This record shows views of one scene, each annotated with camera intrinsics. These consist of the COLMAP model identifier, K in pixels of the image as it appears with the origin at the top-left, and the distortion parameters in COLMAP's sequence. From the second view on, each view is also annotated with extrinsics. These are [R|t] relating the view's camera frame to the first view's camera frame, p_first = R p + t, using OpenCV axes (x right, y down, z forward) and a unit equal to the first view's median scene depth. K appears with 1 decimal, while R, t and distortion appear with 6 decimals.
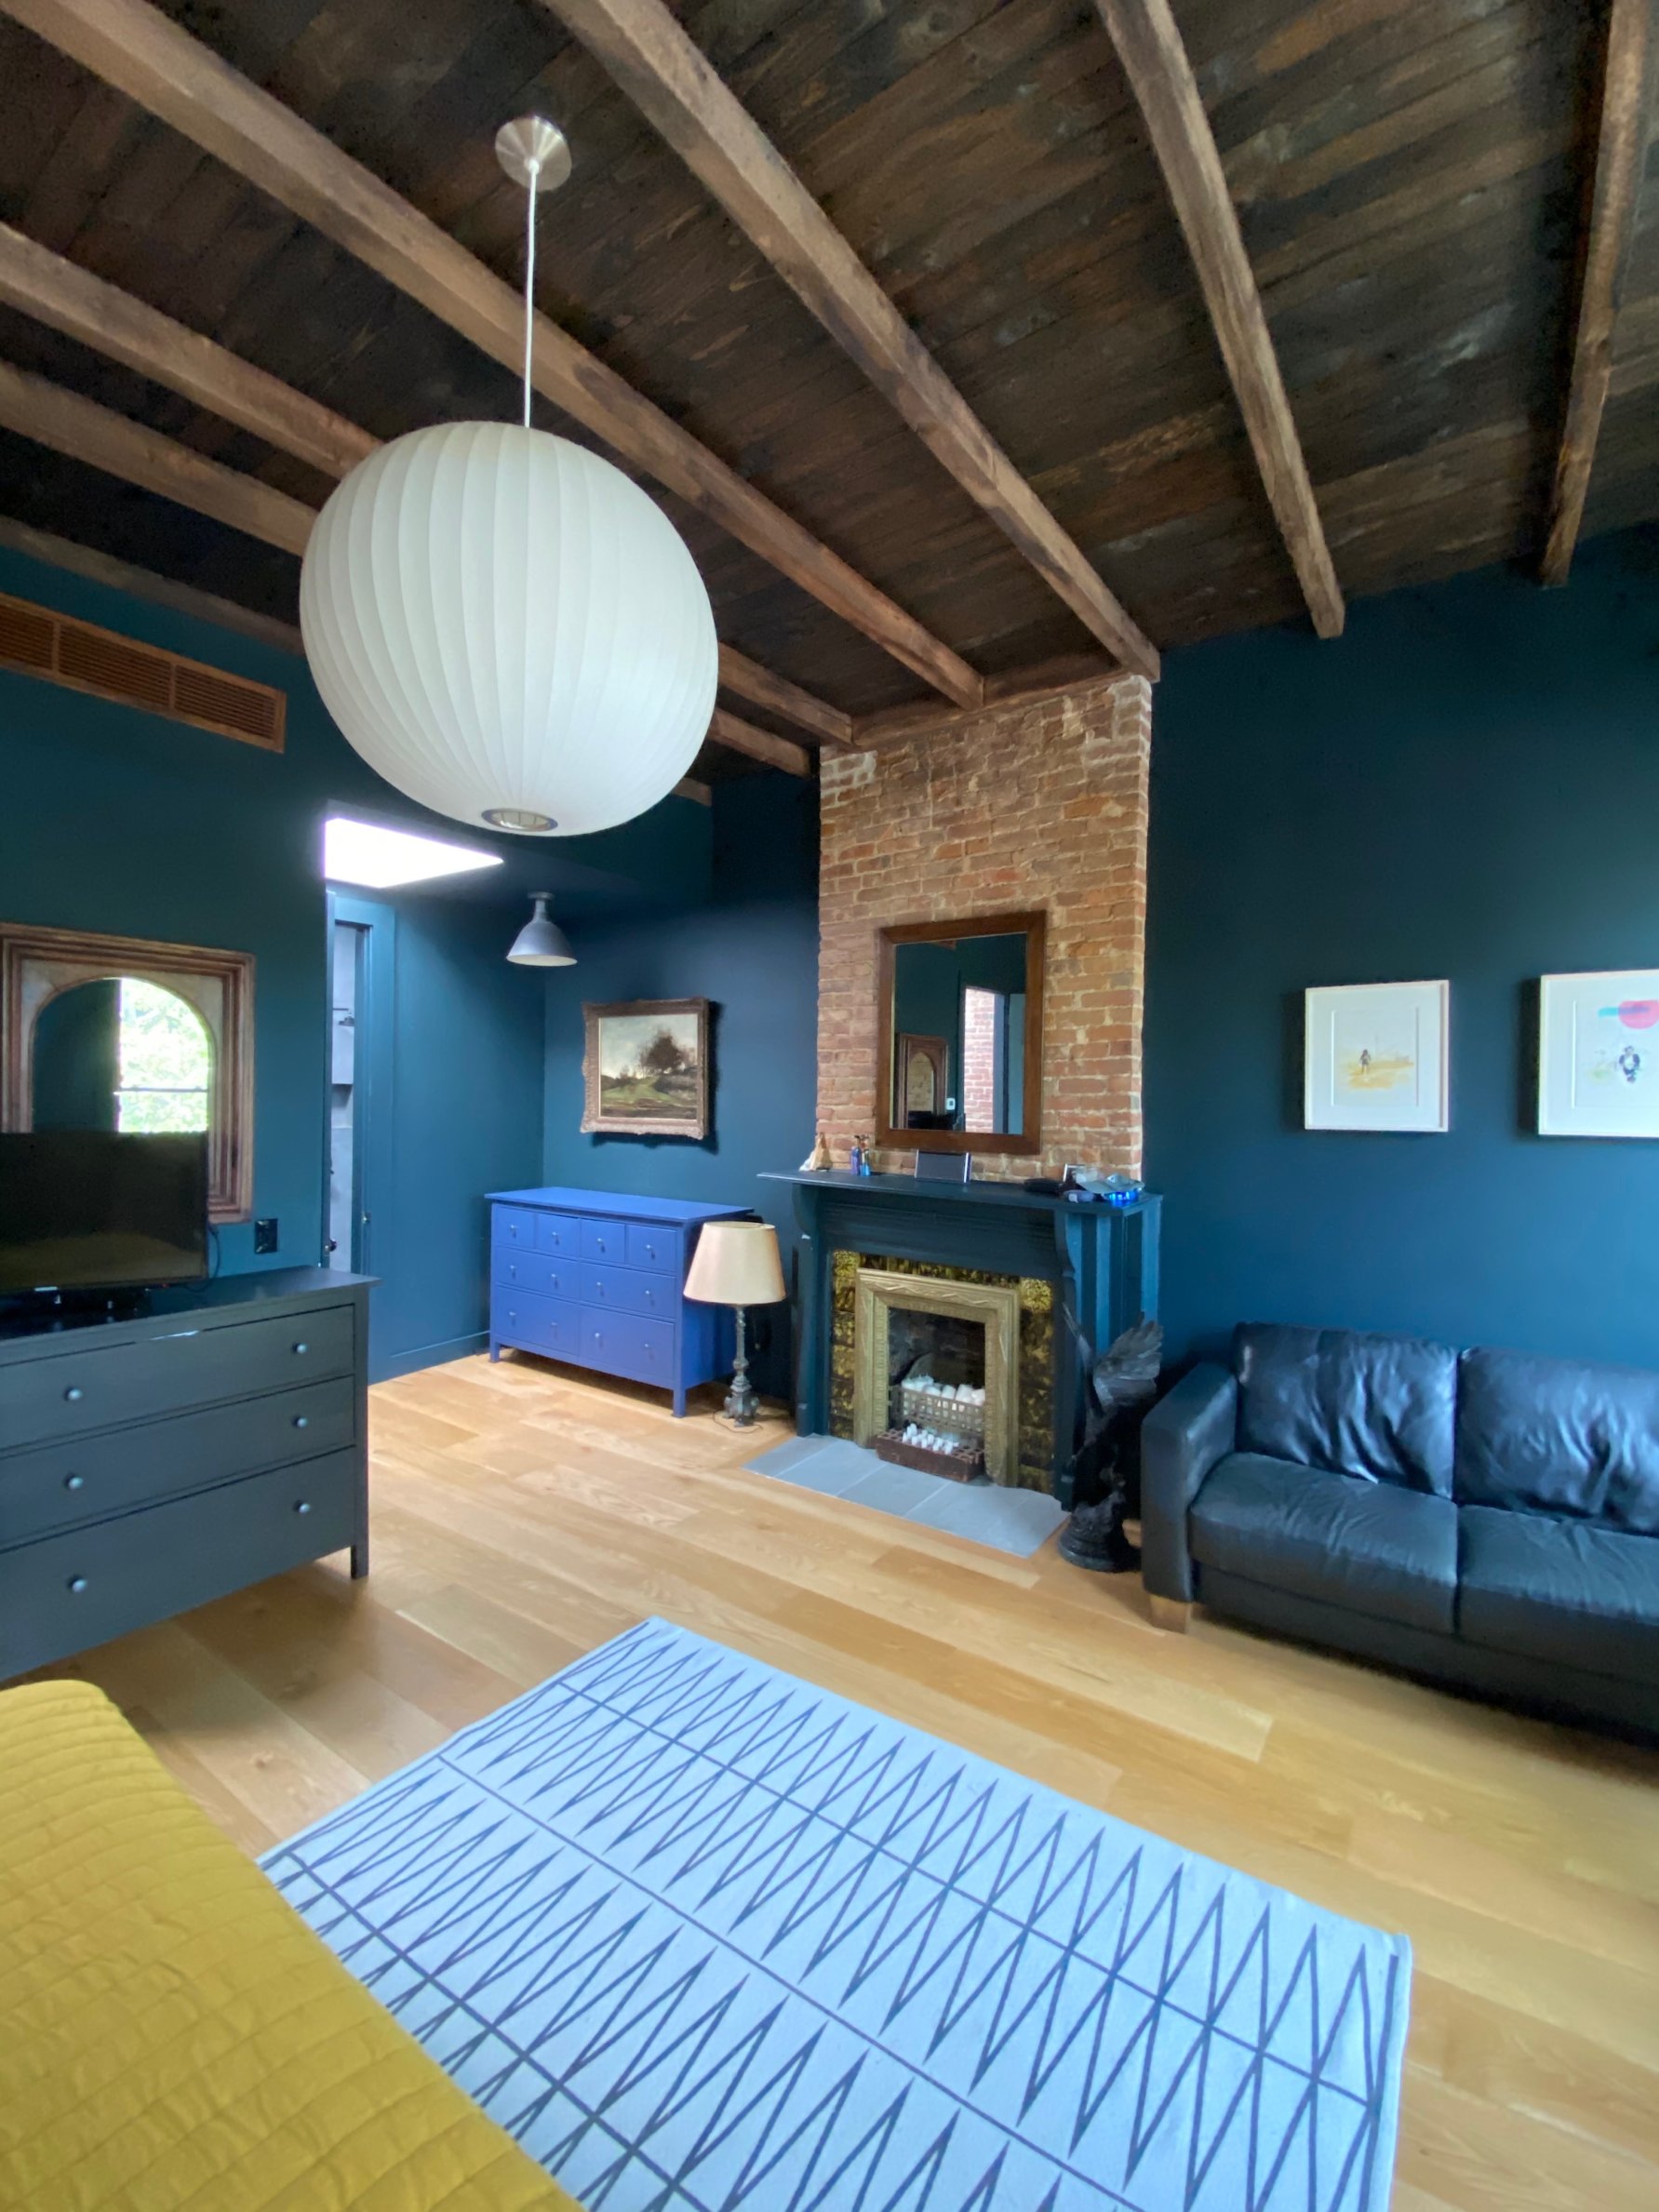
lens RADIAL K [[937.4, 0, 829.5], [0, 937.4, 1106.0], [0, 0, 1]] dist [0.033935, -0.029013]
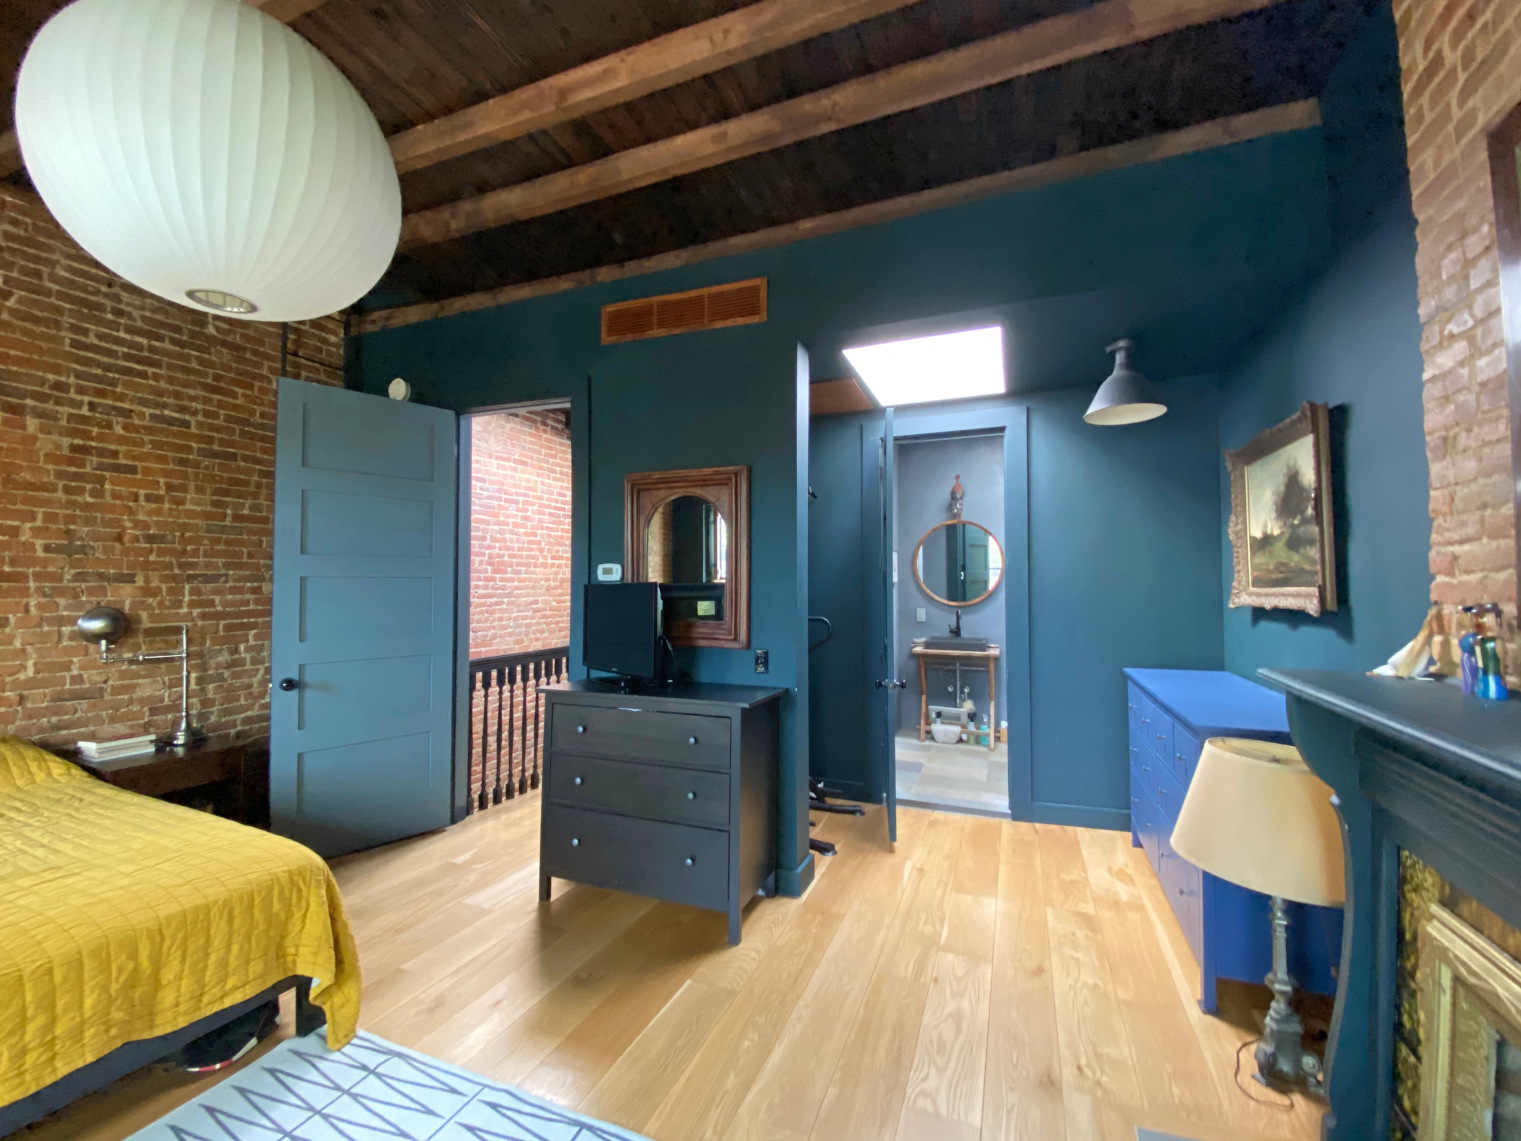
lens RADIAL K [[632.6, 0, 770.8], [0, 632.6, 571.7], [0, 0, 1]] dist [0.032789, -0.026542]
pose [[0.218974, -0.036935, -0.975031, 0.242117], [-0.011396, 0.999118, -0.040407, 0.029779], [0.975664, 0.019960, 0.218360, 0.583517]]
